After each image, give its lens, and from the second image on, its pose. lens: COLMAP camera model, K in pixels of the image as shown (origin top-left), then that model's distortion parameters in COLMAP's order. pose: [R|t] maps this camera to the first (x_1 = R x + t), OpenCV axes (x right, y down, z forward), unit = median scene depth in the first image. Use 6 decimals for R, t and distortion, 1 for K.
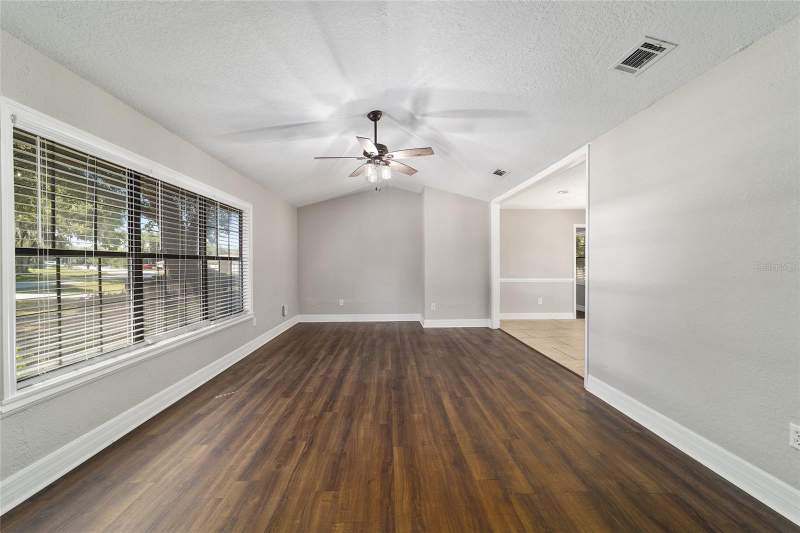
lens RADIAL K [[306.5, 0, 399.5], [0, 306.5, 264.2], [0, 0, 1]] dist [-0.008804, 0.000110]
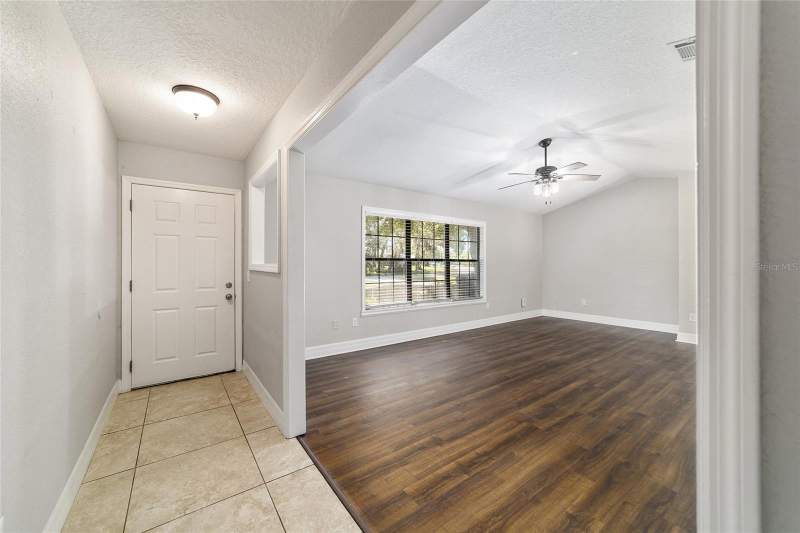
lens RADIAL K [[306.5, 0, 399.5], [0, 306.5, 264.2], [0, 0, 1]] dist [-0.008804, 0.000110]
pose [[0.567900, 0.003705, -0.823089, 0.602991], [-0.004141, 0.999990, 0.001645, -0.002000], [0.823087, 0.002474, 0.567909, -0.168652]]
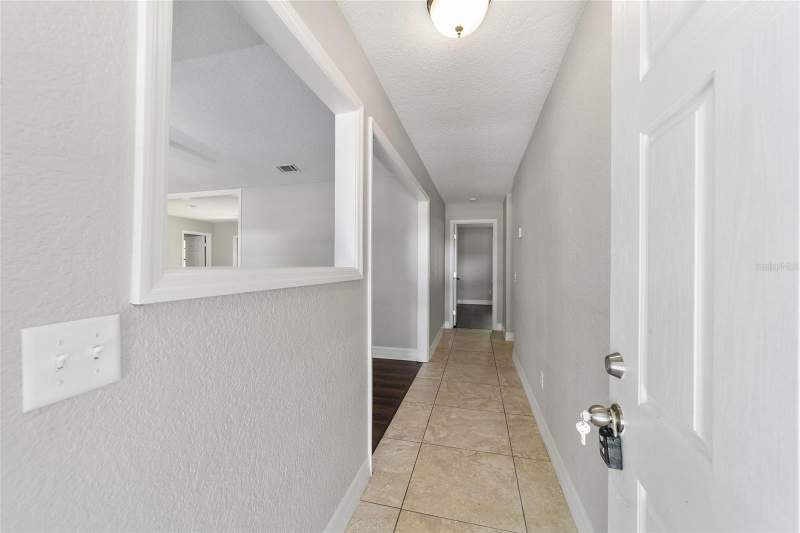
lens RADIAL K [[306.5, 0, 399.5], [0, 306.5, 264.2], [0, 0, 1]] dist [-0.008804, 0.000110]
pose [[0.276306, 0.004873, 0.961057, -0.582422], [-0.003727, 0.999985, -0.003998, -0.002958], [-0.961063, -0.002477, 0.276320, -0.193939]]
